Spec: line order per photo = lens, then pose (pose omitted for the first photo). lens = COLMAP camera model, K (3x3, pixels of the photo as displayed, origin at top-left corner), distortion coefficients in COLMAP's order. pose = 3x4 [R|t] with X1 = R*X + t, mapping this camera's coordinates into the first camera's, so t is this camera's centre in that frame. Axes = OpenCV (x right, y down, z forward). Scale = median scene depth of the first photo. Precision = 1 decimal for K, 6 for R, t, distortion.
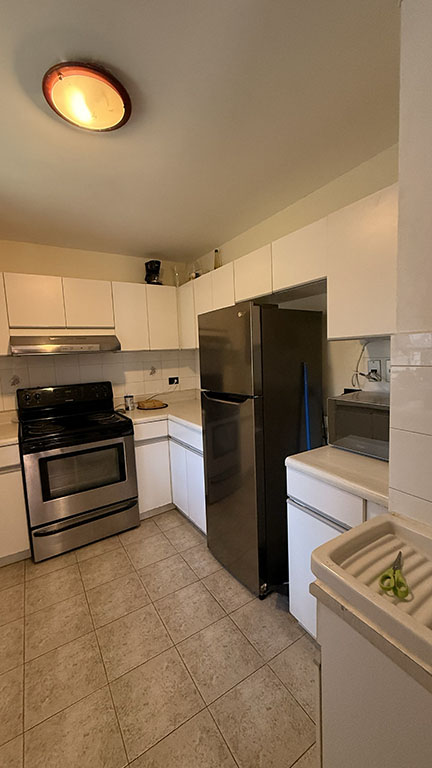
lens RADIAL K [[306.0, 0, 217.7], [0, 306.0, 383.9], [0, 0, 1]] dist [-0.000049, -0.000370]
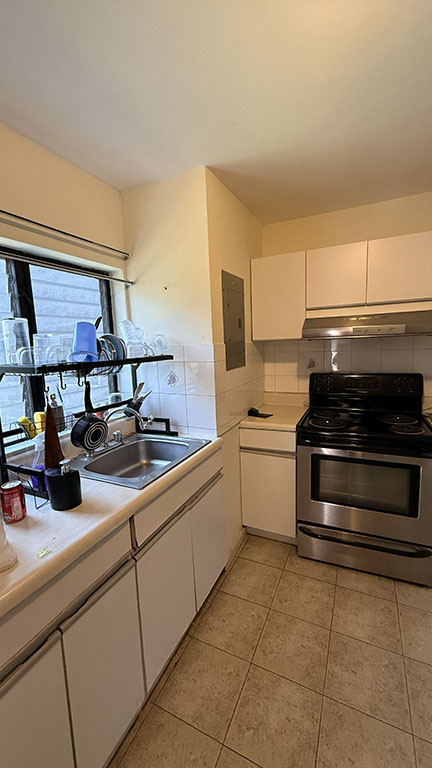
lens RADIAL K [[306.0, 0, 217.7], [0, 306.0, 383.9], [0, 0, 1]] dist [-0.000049, -0.000370]
pose [[0.540145, 0.134783, -0.830709, -0.002383], [-0.073713, 0.990875, 0.112840, -0.042107], [0.838338, 0.000284, 0.545151, 0.254571]]
